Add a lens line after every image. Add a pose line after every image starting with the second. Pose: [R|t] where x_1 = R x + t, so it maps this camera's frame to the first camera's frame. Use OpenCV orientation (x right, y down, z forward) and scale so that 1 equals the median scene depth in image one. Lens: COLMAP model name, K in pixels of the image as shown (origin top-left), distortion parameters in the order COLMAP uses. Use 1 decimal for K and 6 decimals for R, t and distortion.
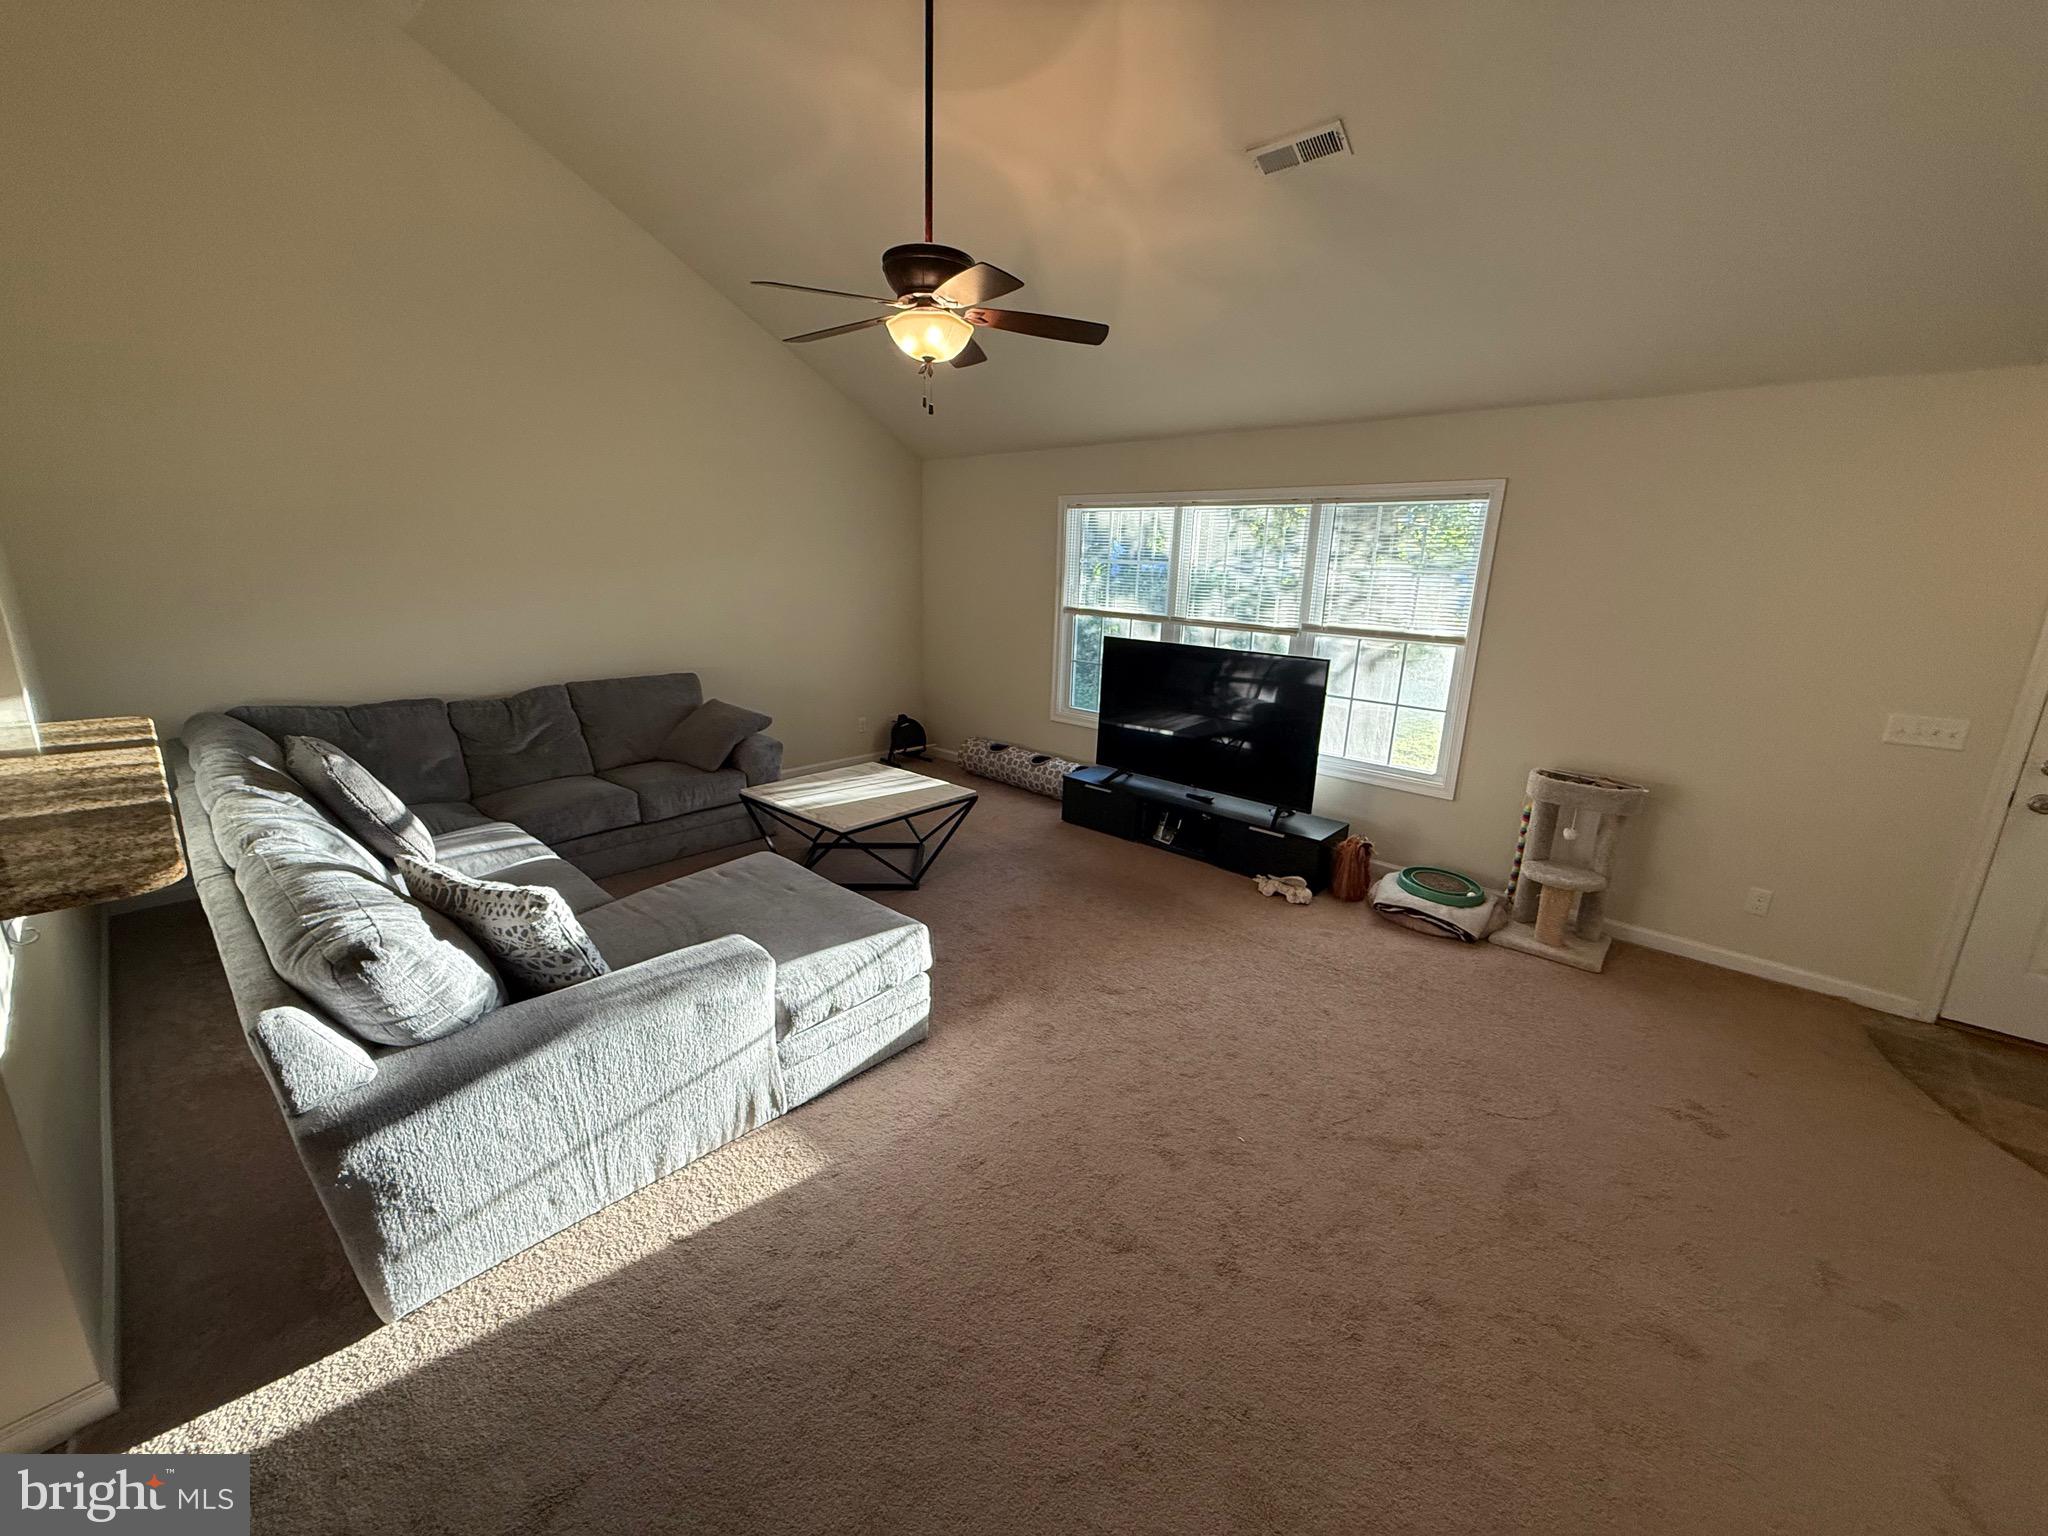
lens RADIAL K [[812.6, 0, 1017.8], [0, 812.6, 768.6], [0, 0, 1]] dist [-0.001351, -0.000066]
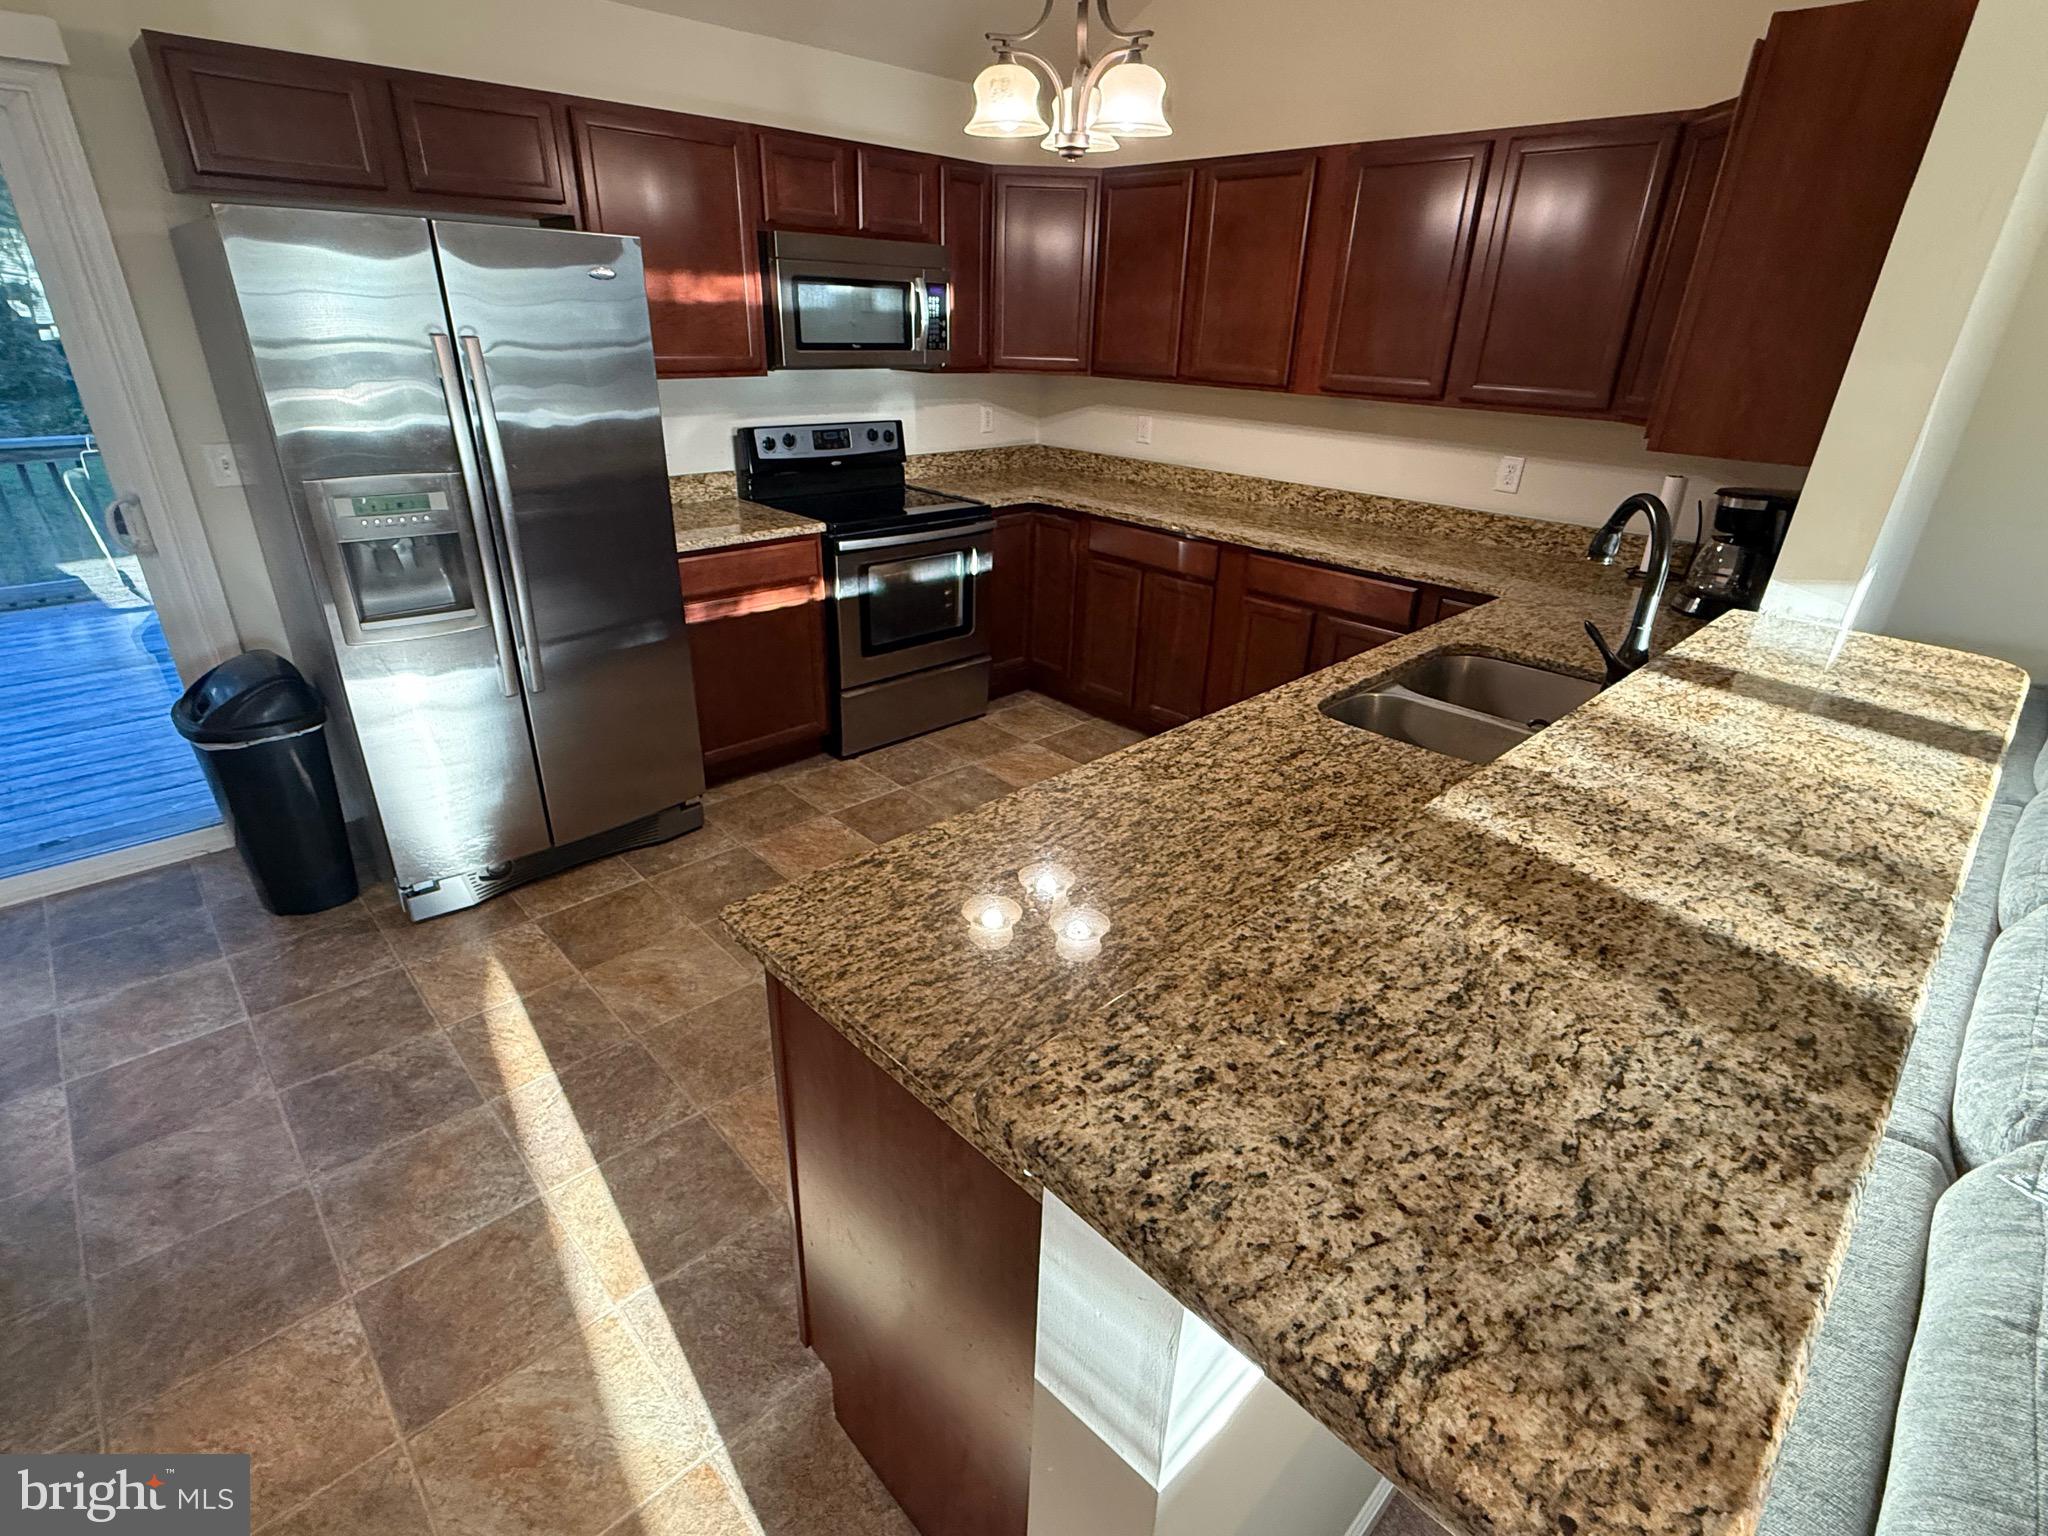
lens RADIAL K [[971.5, 0, 1024.0], [0, 971.5, 768.0], [0, 0, 1]] dist [-0.000189, -0.000525]
pose [[-0.061125, 0.392552, -0.917697, -0.336878], [-0.277146, 0.876587, 0.393427, -0.053082], [0.958882, 0.278384, 0.055213, 0.287191]]
